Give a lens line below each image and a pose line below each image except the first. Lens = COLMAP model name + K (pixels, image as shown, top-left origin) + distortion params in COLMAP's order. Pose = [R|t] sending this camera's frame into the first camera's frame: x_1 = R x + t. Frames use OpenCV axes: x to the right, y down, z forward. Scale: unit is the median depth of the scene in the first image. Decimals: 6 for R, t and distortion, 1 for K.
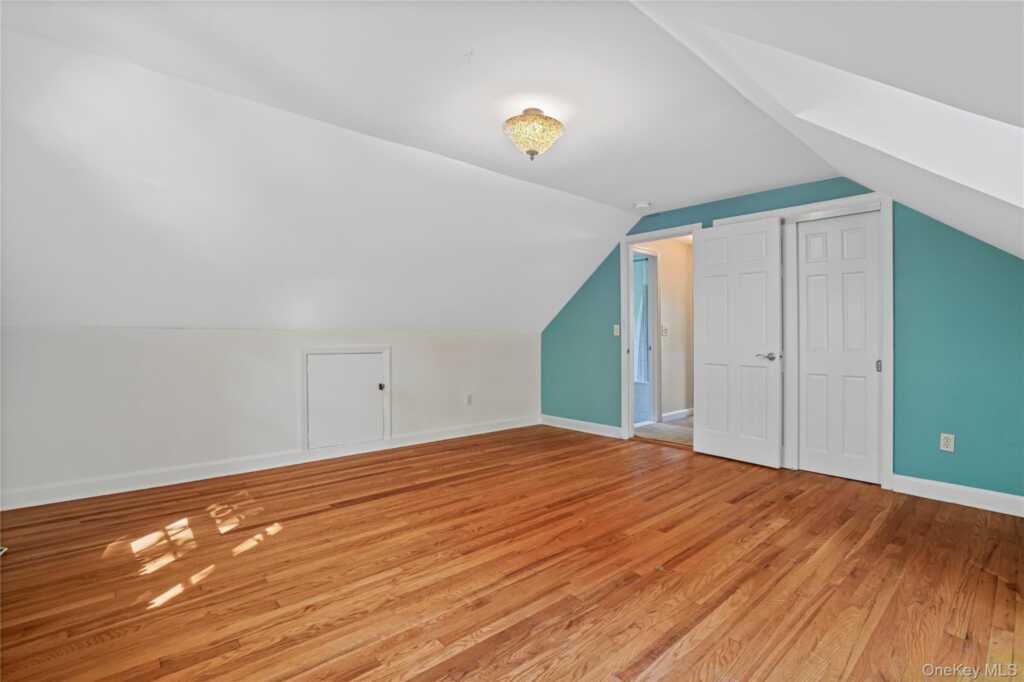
lens RADIAL K [[477.9, 0, 520.5], [0, 477.9, 344.9], [0, 0, 1]] dist [-0.056976, 0.025280]
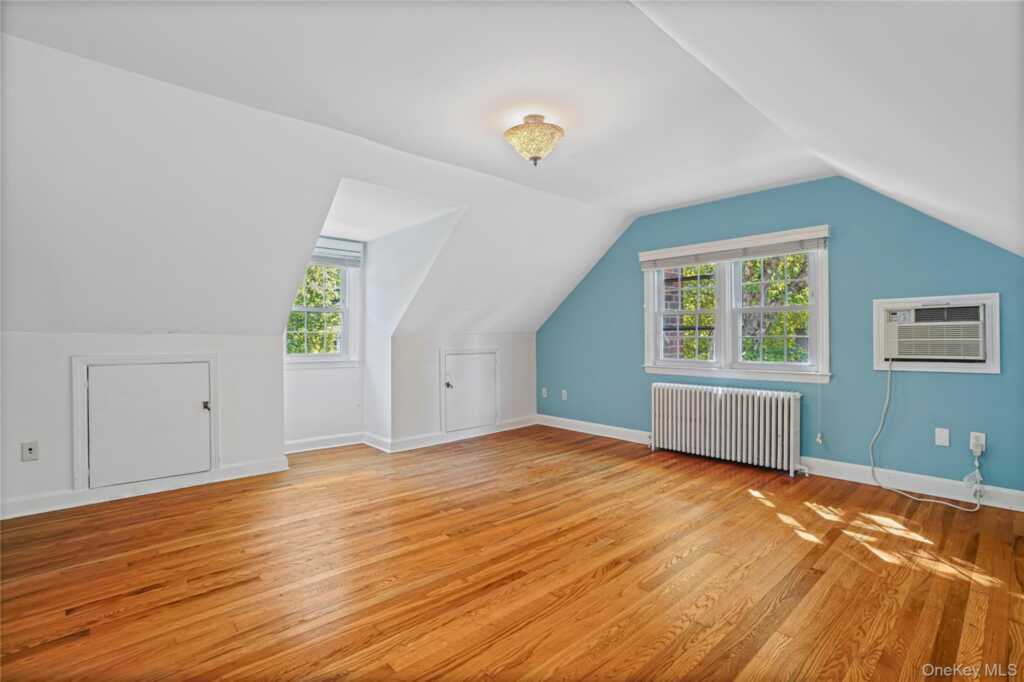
lens RADIAL K [[467.6, 0, 524.6], [0, 467.6, 348.1], [0, 0, 1]] dist [-0.052212, 0.000258]
pose [[-0.999800, 0.001874, -0.019894, 0.079185], [0.001209, 0.999443, 0.033345, -0.029404], [0.019945, 0.033314, -0.999246, 2.035701]]
